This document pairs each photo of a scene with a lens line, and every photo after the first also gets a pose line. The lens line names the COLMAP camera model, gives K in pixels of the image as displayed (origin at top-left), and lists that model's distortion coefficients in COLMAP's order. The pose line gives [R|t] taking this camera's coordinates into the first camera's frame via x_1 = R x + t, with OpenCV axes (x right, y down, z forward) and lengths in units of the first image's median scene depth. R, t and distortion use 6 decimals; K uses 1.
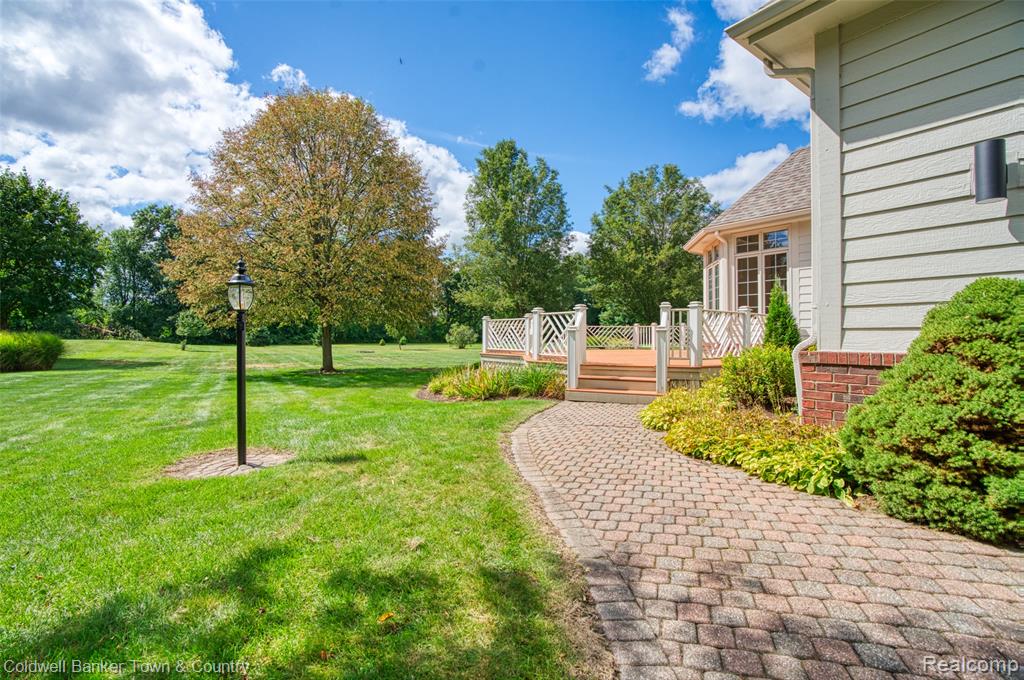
lens RADIAL K [[469.9, 0, 512.0], [0, 469.9, 340.0], [0, 0, 1]] dist [-0.023194, 0.000180]
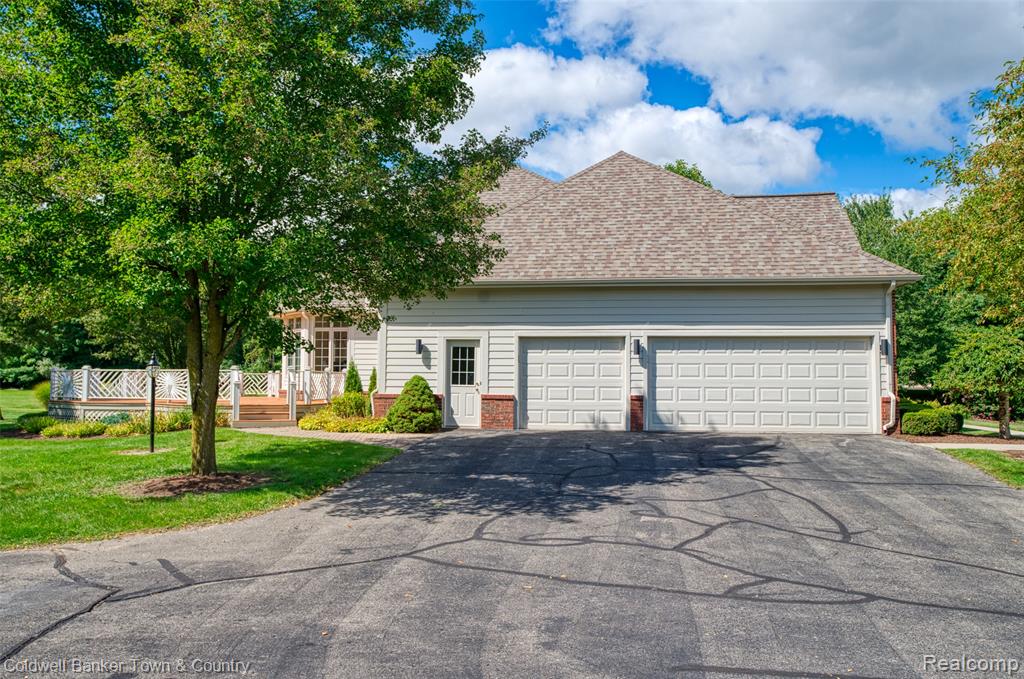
lens RADIAL K [[817.2, 0, 512.0], [0, 817.2, 339.5], [0, 0, 1]] dist [0.000846, -0.000022]
pose [[0.688448, 0.033812, 0.724497, -2.553233], [0.002426, 0.998800, -0.048920, -0.065054], [-0.725282, 0.035436, 0.687539, -3.230628]]
